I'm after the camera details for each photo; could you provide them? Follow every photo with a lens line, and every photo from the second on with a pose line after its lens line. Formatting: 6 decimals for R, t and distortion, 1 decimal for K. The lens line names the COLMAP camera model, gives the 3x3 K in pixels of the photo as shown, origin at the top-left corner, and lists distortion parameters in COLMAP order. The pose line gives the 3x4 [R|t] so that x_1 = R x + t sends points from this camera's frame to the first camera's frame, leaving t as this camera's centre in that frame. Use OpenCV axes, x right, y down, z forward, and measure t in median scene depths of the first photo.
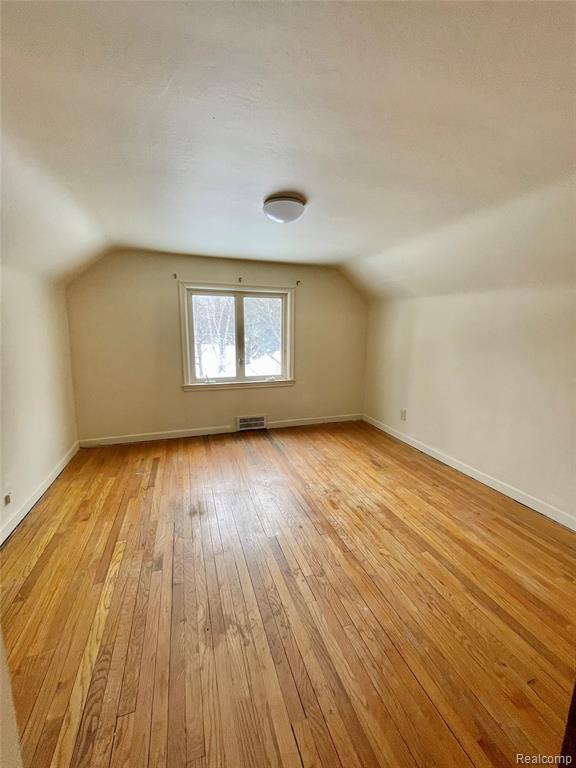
lens RADIAL K [[309.1, 0, 288.0], [0, 309.1, 384.0], [0, 0, 1]] dist [-0.010974, 0.000165]
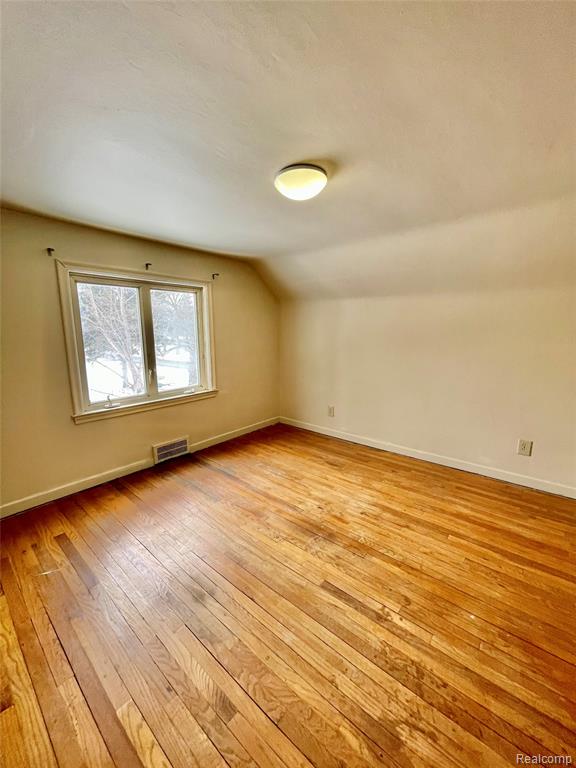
lens RADIAL K [[309.1, 0, 288.0], [0, 309.1, 384.0], [0, 0, 1]] dist [-0.010974, 0.000165]
pose [[0.858285, -0.103260, 0.502677, -0.289897], [0.106717, 0.994046, 0.021984, -0.032072], [-0.501955, 0.034776, 0.864195, 0.197824]]
